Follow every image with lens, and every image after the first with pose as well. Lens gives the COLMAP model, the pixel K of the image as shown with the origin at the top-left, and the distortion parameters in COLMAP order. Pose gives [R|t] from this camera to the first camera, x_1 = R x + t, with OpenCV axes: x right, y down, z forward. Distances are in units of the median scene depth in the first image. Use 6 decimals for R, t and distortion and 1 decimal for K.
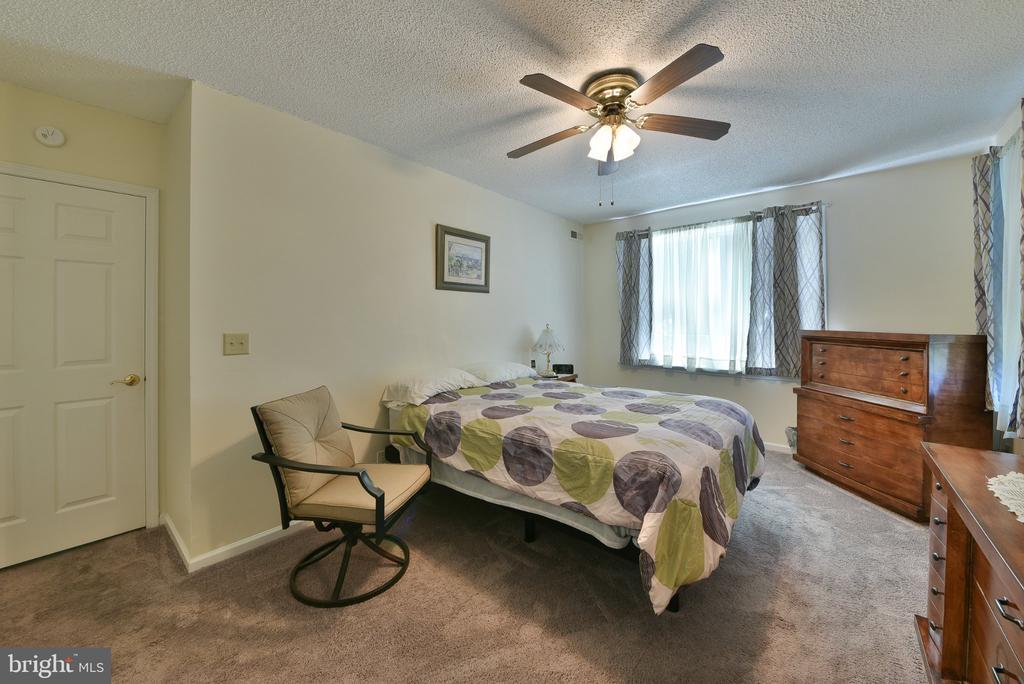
lens RADIAL K [[382.3, 0, 510.1], [0, 382.3, 318.5], [0, 0, 1]] dist [0.001036, -0.002428]
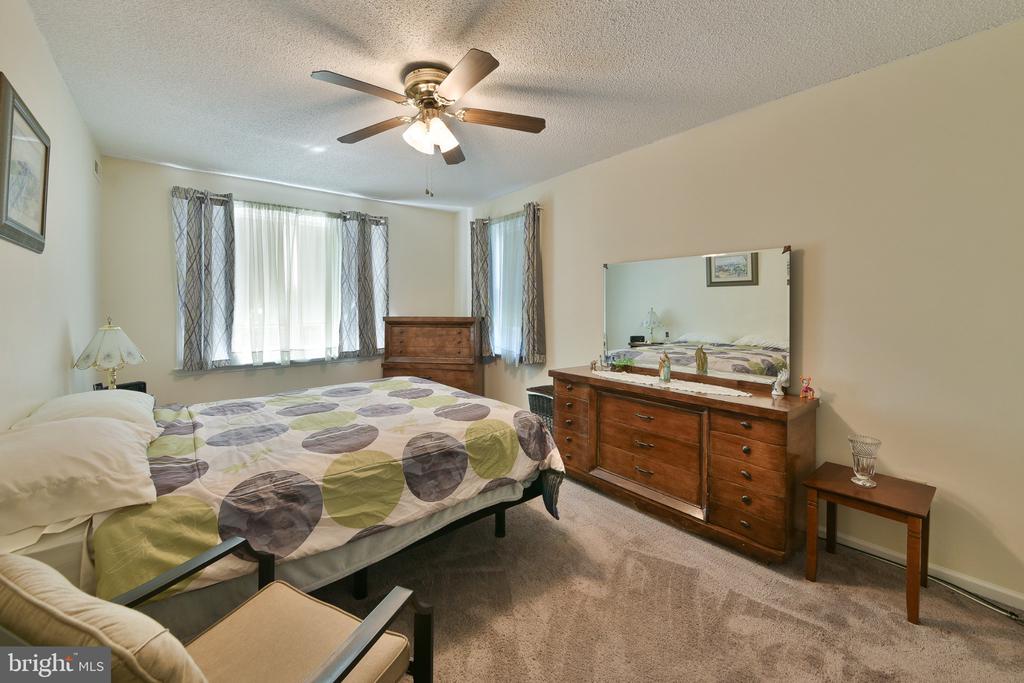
lens RADIAL K [[383.9, 0, 505.5], [0, 383.9, 312.8], [0, 0, 1]] dist [-0.001229, -0.001561]
pose [[0.211128, -0.008861, 0.977418, -0.434607], [0.000768, 0.999960, 0.008899, 0.005656], [-0.977458, -0.001128, 0.211126, 0.382907]]
